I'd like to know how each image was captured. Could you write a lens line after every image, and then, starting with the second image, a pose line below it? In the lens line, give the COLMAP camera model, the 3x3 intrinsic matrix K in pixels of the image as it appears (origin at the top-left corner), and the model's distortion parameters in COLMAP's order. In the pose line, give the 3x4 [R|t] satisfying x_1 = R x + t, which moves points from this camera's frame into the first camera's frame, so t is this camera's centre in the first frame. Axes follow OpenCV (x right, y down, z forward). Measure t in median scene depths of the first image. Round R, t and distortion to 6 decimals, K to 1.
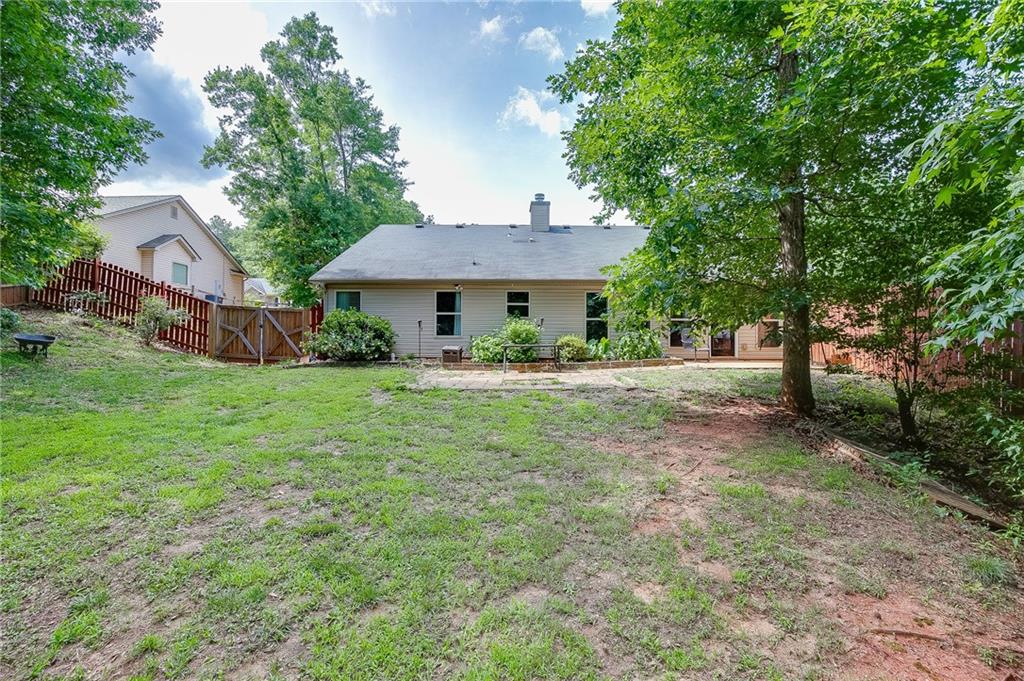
lens RADIAL K [[462.3, 0, 516.4], [0, 462.3, 335.9], [0, 0, 1]] dist [-0.019220, 0.009003]
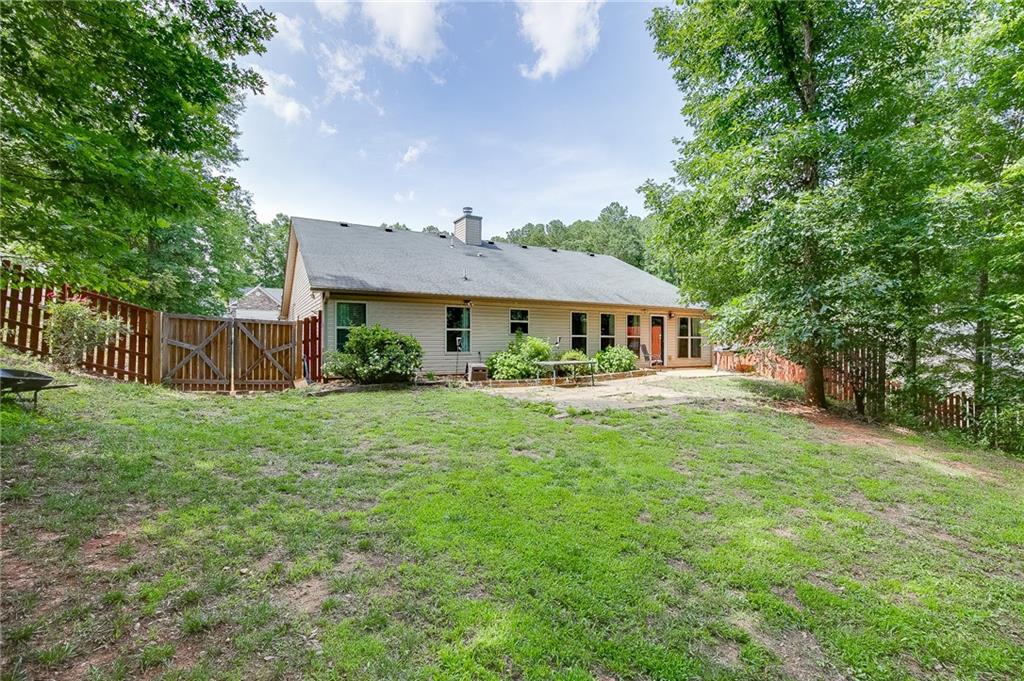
lens RADIAL K [[462.3, 0, 516.4], [0, 462.3, 335.9], [0, 0, 1]] dist [-0.019220, 0.009003]
pose [[0.883730, 0.004589, 0.467975, -0.495081], [-0.004214, 0.999989, -0.001847, -0.033459], [-0.467978, -0.000340, 0.883740, 0.072448]]
